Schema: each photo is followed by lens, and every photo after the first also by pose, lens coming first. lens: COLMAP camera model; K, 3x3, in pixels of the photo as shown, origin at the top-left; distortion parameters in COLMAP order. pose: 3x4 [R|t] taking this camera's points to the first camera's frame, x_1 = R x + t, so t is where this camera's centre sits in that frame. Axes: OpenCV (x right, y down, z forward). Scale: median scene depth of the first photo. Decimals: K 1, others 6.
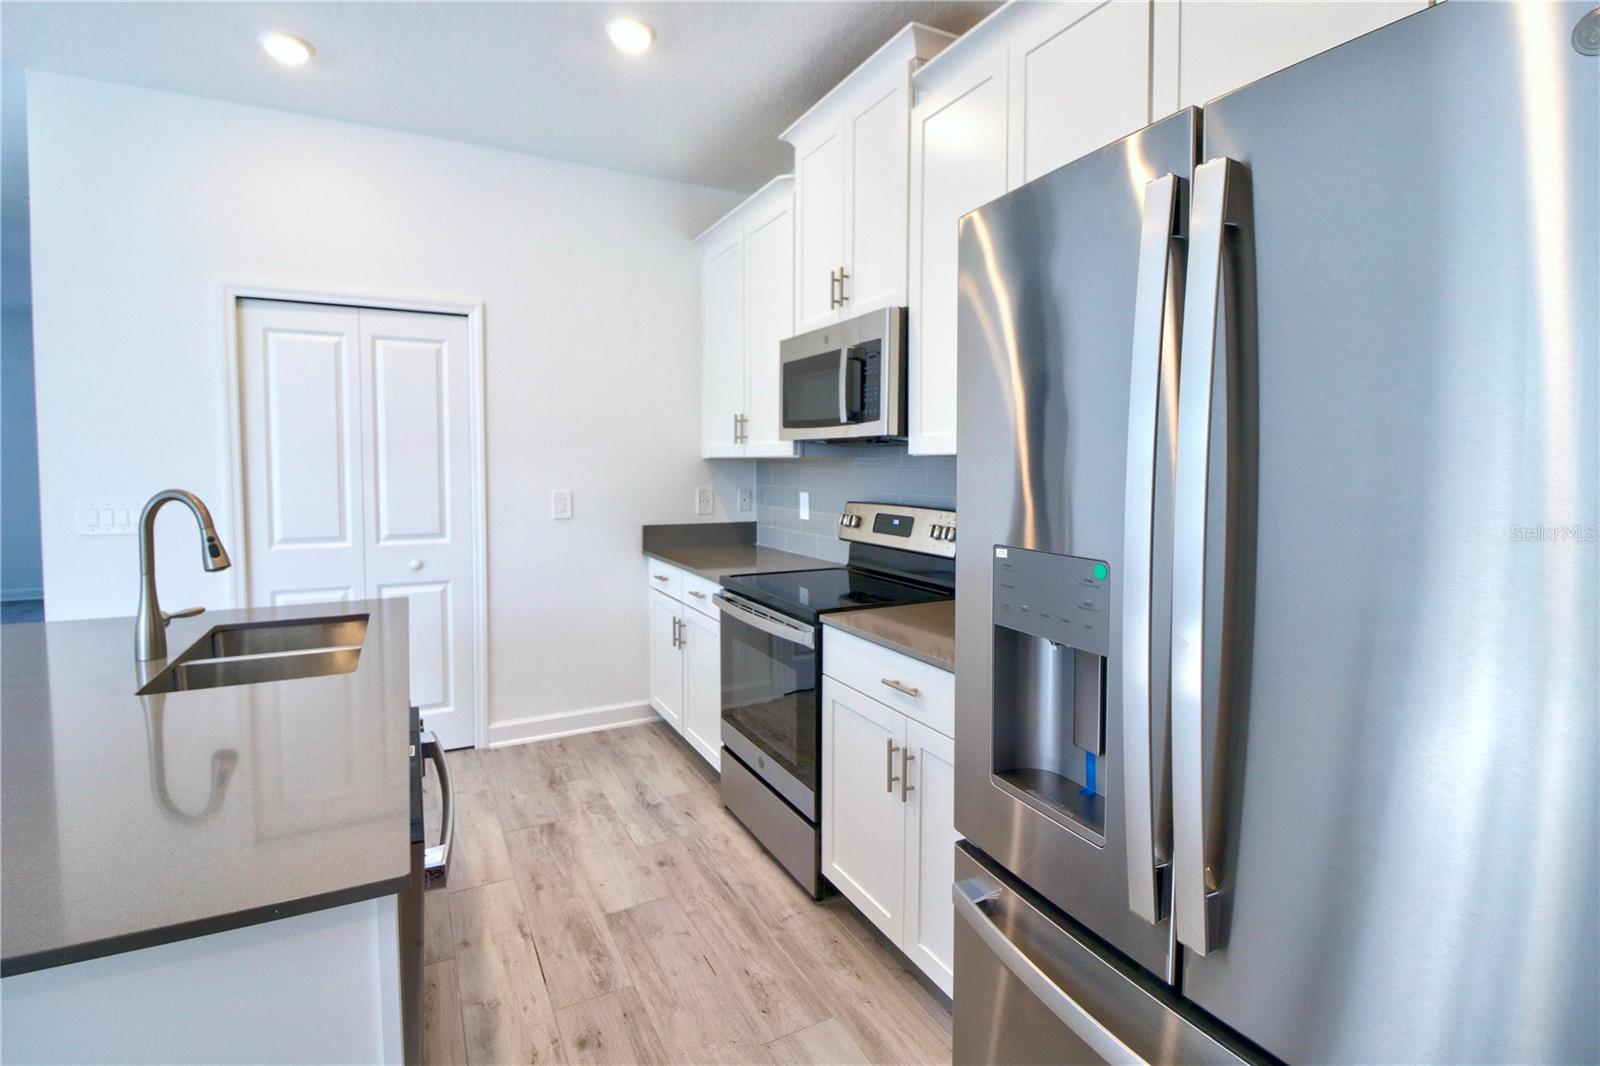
lens RADIAL K [[746.0, 0, 785.4], [0, 746.0, 499.5], [0, 0, 1]] dist [-0.002743, -0.005431]
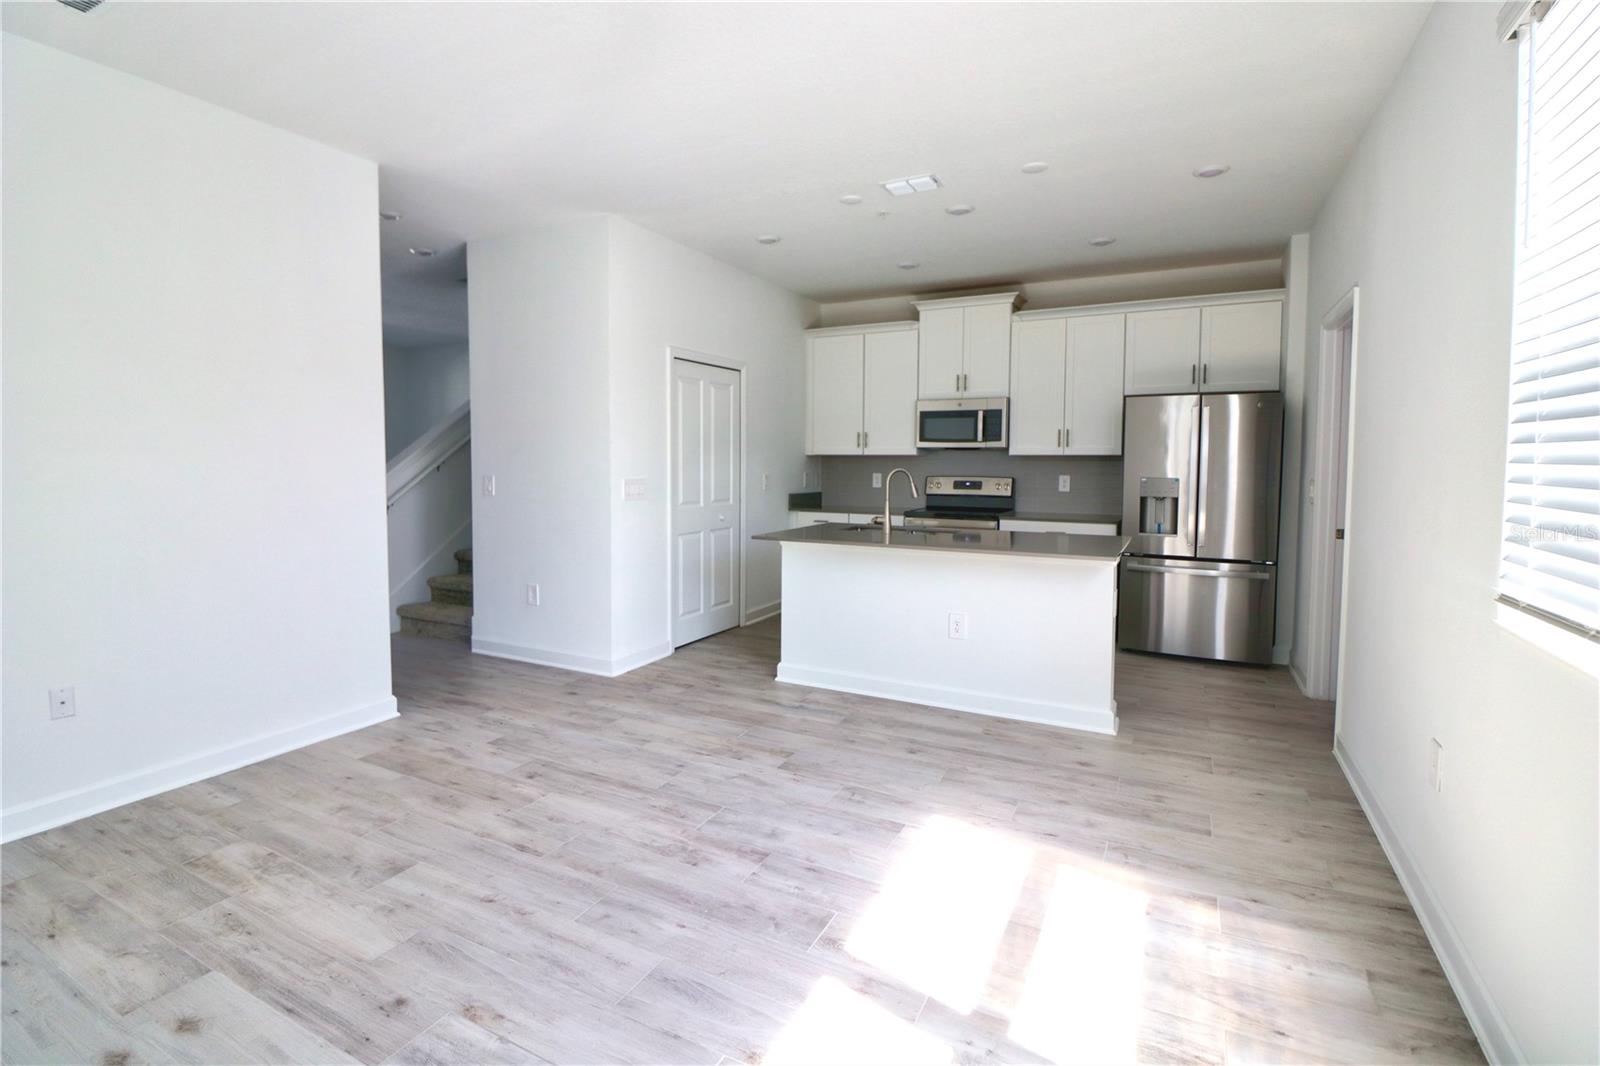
lens RADIAL K [[746.0, 0, 797.2], [0, 746.0, 502.0], [0, 0, 1]] dist [-0.002743, -0.005431]
pose [[0.817042, -0.029029, 0.575846, -1.830466], [0.025625, 0.999573, 0.014032, 0.045865], [-0.576008, 0.003291, 0.817438, -0.646980]]
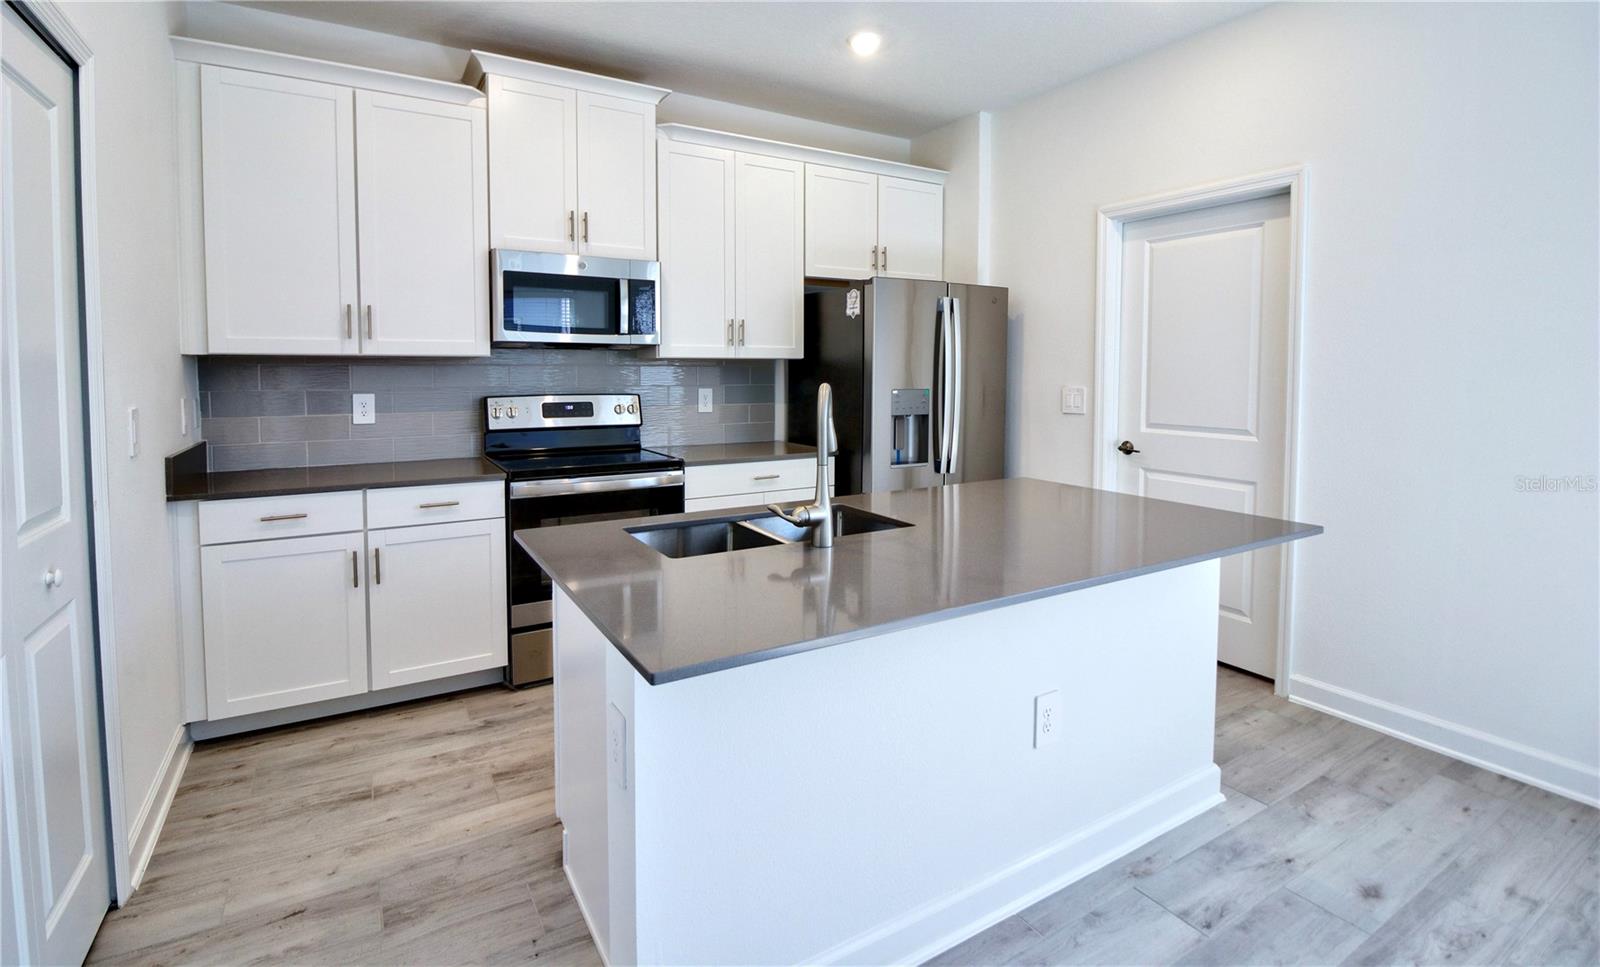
lens RADIAL K [[743.9, 0, 791.5], [0, 743.9, 407.2], [0, 0, 1]] dist [-0.008550, -0.003524]
pose [[-0.058749, -0.055083, 0.996752, -1.347140], [0.048693, 0.997130, 0.057974, -0.030997], [-0.997085, 0.051940, -0.055898, 0.780779]]
